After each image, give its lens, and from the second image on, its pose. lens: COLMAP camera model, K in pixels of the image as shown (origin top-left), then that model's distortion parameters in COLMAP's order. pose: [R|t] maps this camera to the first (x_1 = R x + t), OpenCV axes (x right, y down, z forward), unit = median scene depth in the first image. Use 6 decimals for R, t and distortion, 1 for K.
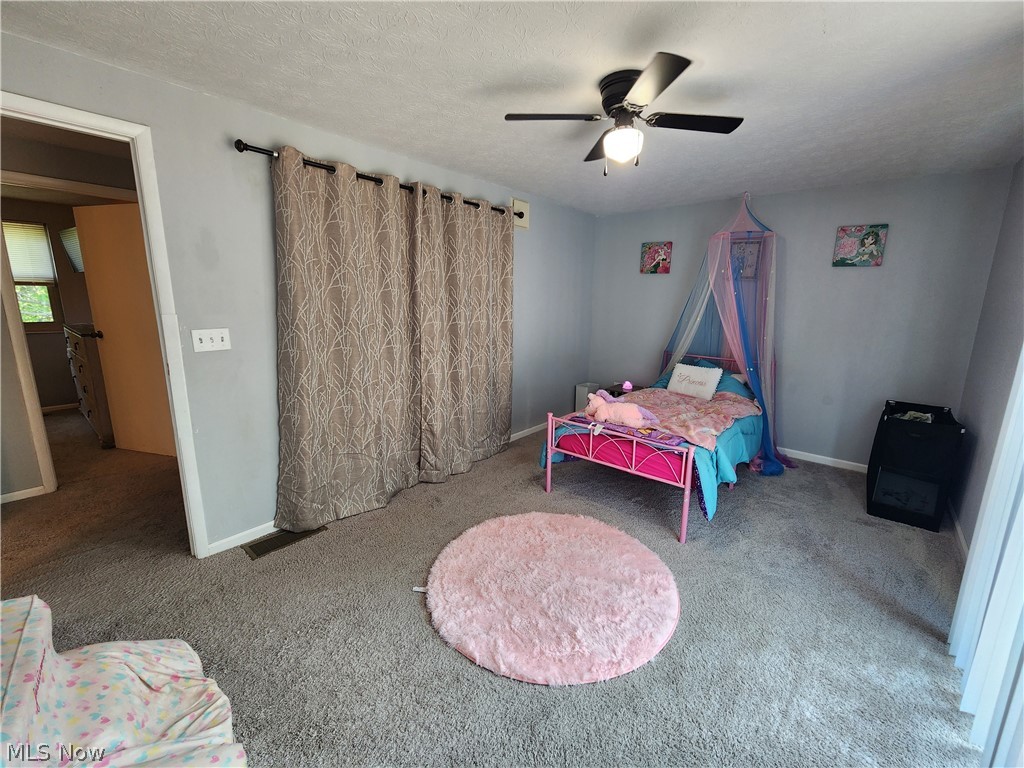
lens RADIAL K [[421.3, 0, 520.4], [0, 421.3, 382.6], [0, 0, 1]] dist [-0.003639, 0.001723]
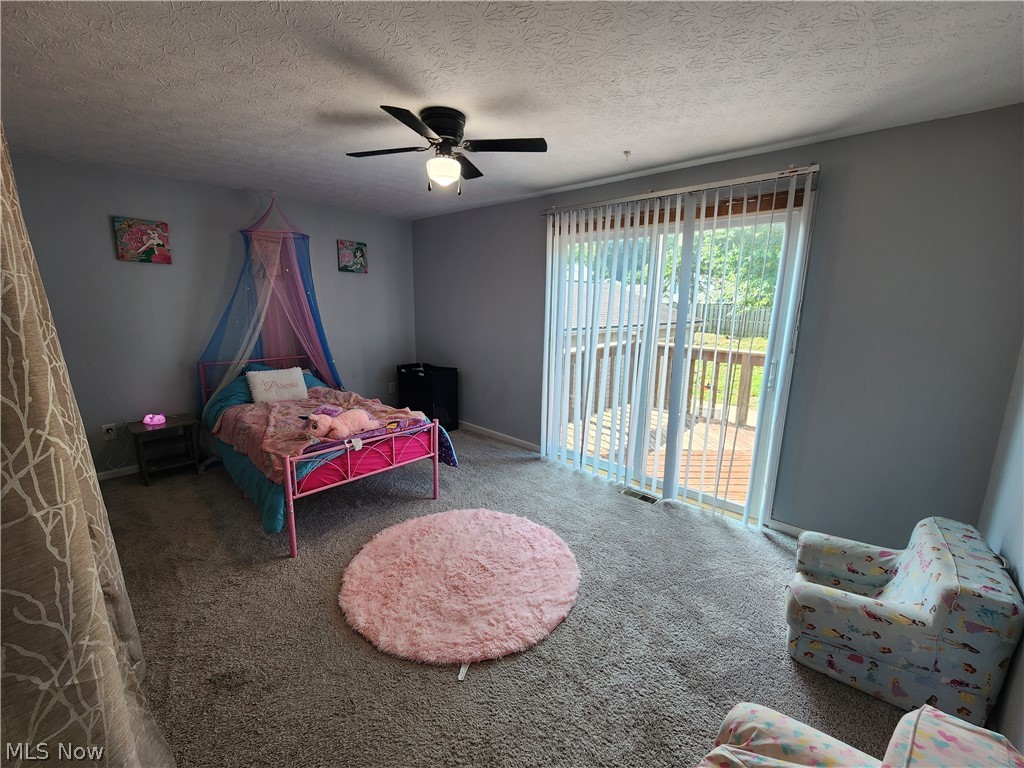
lens RADIAL K [[421.3, 0, 519.5], [0, 421.3, 383.6], [0, 0, 1]] dist [-0.003639, 0.001723]
pose [[0.050530, -0.209324, 0.976540, -0.543446], [0.183448, 0.963098, 0.196951, -0.106835], [-0.981730, 0.169192, 0.087065, 0.439683]]
